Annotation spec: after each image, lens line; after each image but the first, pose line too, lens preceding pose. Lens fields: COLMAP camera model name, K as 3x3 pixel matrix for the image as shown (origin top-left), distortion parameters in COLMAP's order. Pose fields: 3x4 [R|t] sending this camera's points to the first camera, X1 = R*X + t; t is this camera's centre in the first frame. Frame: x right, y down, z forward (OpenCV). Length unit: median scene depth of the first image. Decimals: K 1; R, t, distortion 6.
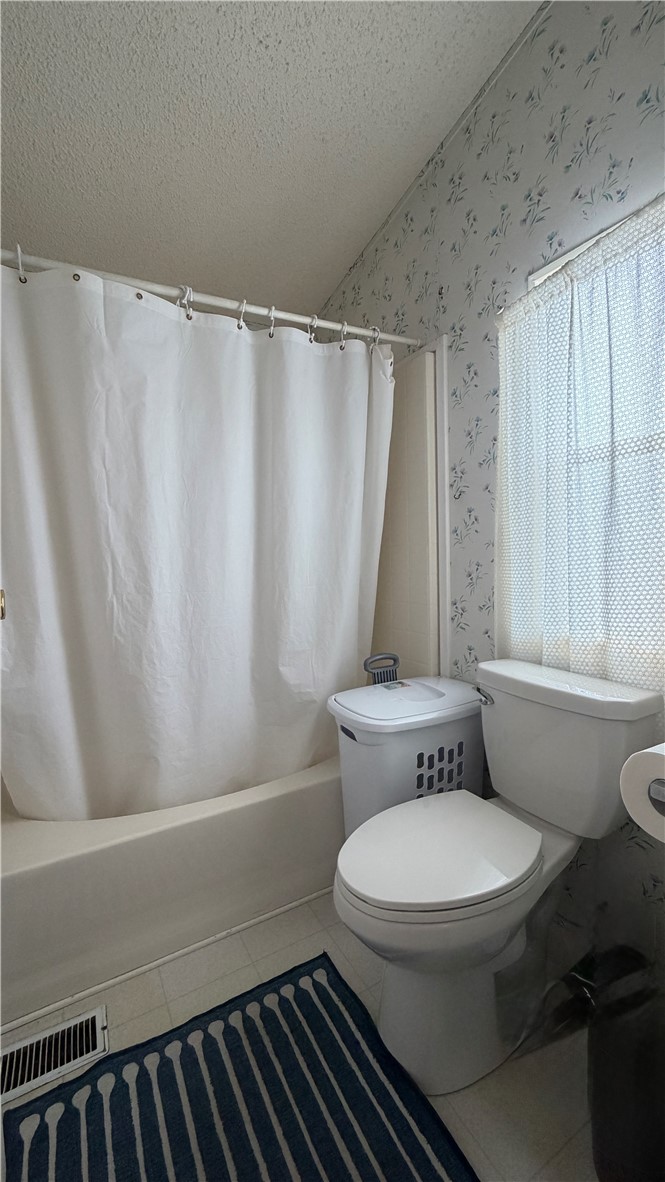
lens RADIAL K [[473.1, 0, 341.8], [0, 473.1, 584.2], [0, 0, 1]] dist [-0.014078, 0.004125]
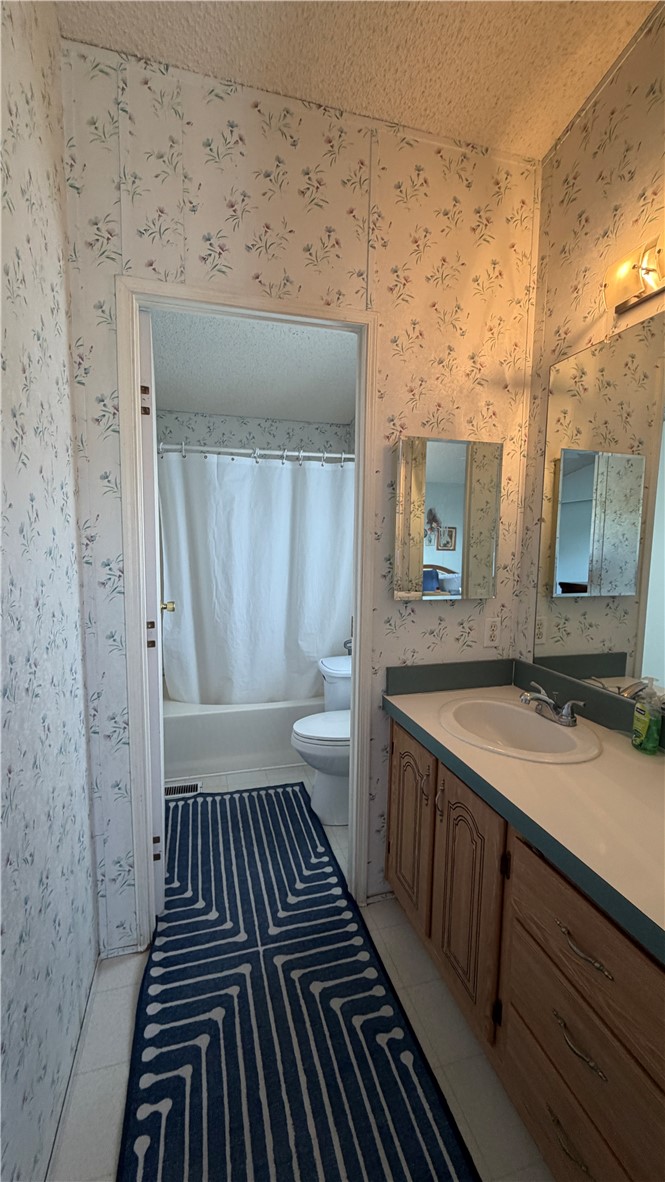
lens RADIAL K [[473.1, 0, 345.7], [0, 473.1, 578.2], [0, 0, 1]] dist [-0.014078, 0.004125]
pose [[0.973290, 0.057696, -0.222212, 0.525789], [-0.054578, 0.998306, 0.020153, -0.136664], [0.222998, -0.007487, 0.974790, -0.895707]]
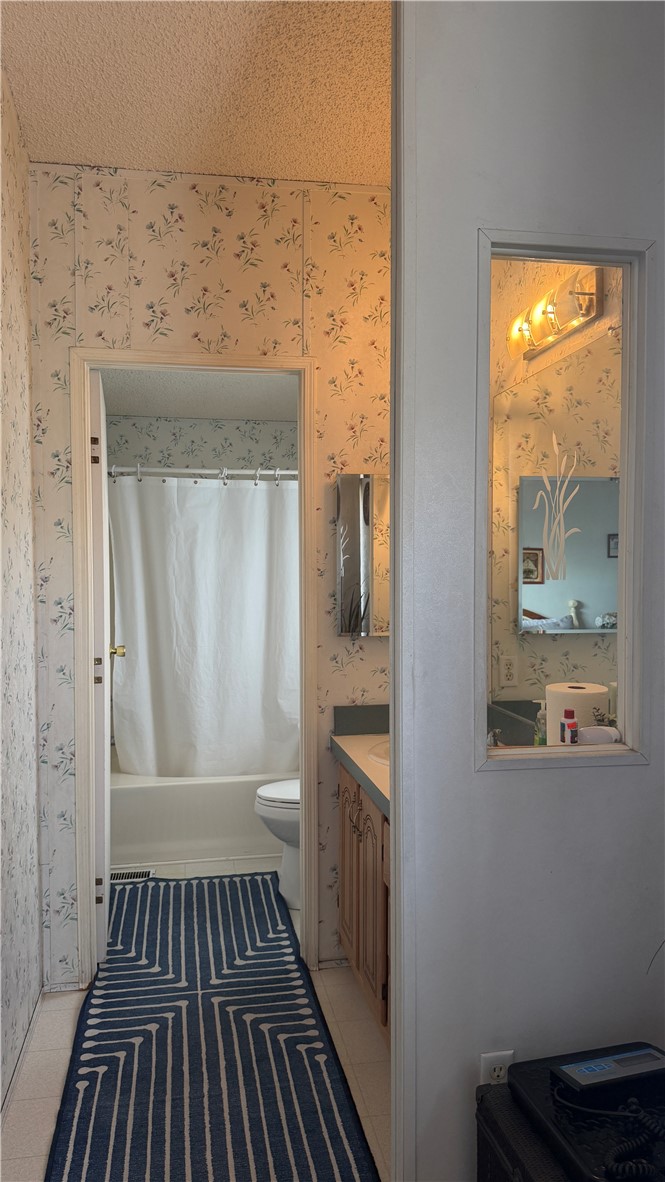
lens RADIAL K [[809.9, 0, 358.4], [0, 809.9, 575.1], [0, 0, 1]] dist [0.040332, -0.072170]
pose [[0.950393, 0.025343, -0.310016, 1.054628], [-0.042613, 0.997886, -0.049060, -0.119217], [0.308118, 0.059837, 0.949465, -1.617858]]
